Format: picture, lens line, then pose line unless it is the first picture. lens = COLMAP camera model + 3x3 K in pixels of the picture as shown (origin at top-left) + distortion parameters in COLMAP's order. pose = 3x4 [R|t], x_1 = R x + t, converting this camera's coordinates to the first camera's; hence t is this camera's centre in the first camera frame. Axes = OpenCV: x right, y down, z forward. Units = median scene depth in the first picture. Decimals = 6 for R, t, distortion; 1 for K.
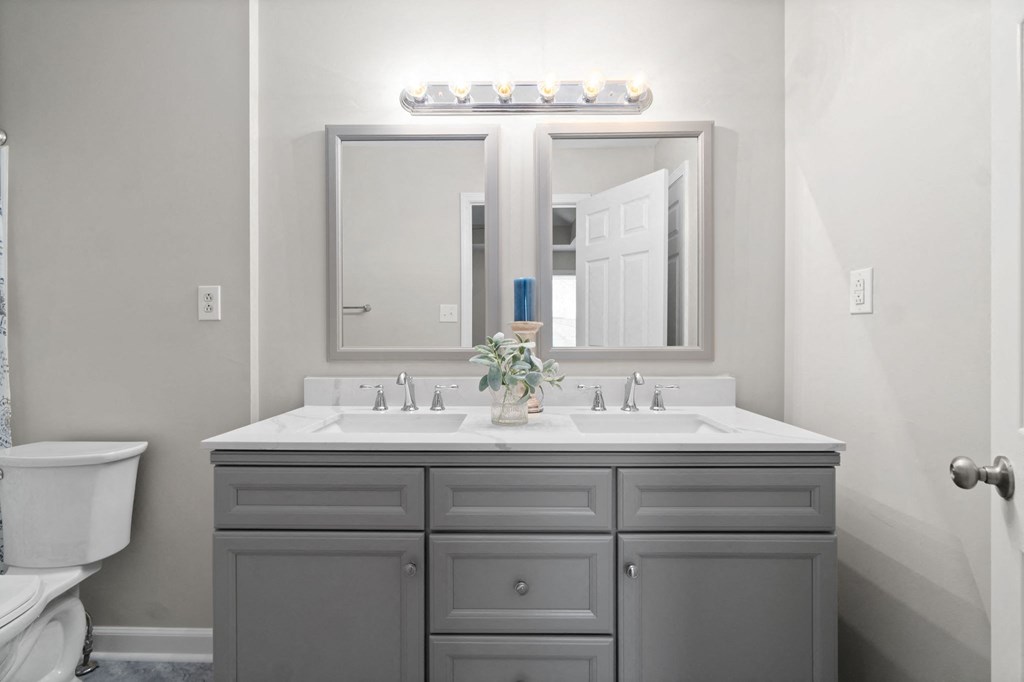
lens RADIAL K [[447.6, 0, 505.2], [0, 447.6, 333.2], [0, 0, 1]] dist [-0.005074, 0.002645]
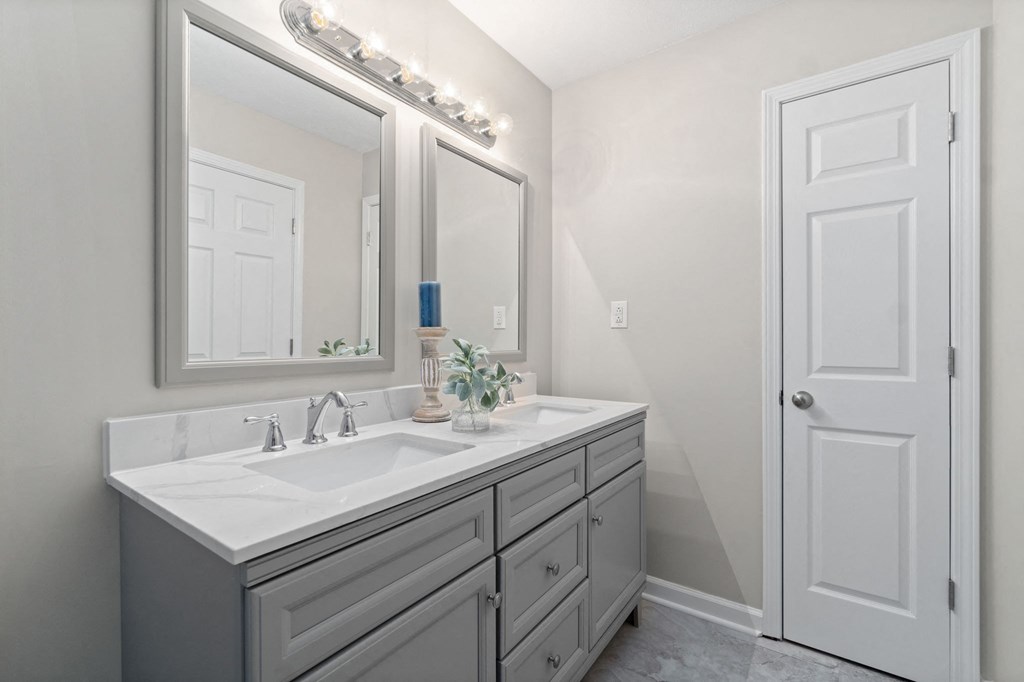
lens RADIAL K [[447.6, 0, 490.7], [0, 447.6, 344.4], [0, 0, 1]] dist [-0.005074, 0.002645]
pose [[0.589681, -0.003742, 0.807627, -0.658957], [0.002539, 0.999993, 0.002780, 0.007736], [-0.807632, 0.000411, 0.589687, 0.334350]]
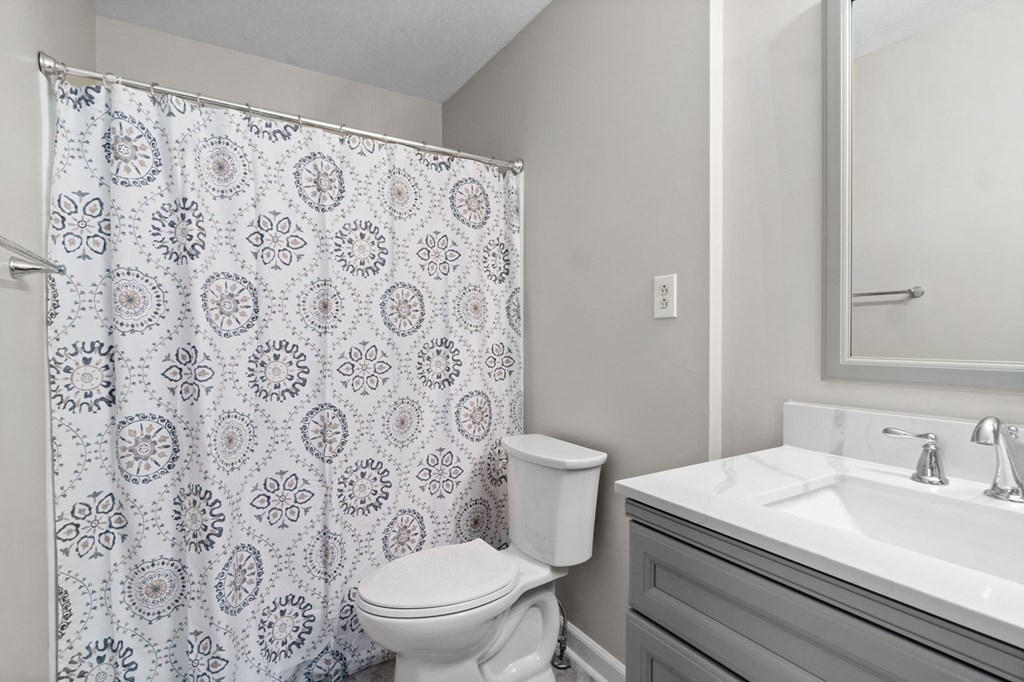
lens RADIAL K [[495.5, 0, 503.8], [0, 495.5, 346.8], [0, 0, 1]] dist [-0.001609, 0.000825]
pose [[0.536914, 0.018308, -0.843438, -0.065095], [0.007421, 0.999623, 0.026422, -0.003285], [0.843604, -0.020446, 0.536576, 0.288599]]
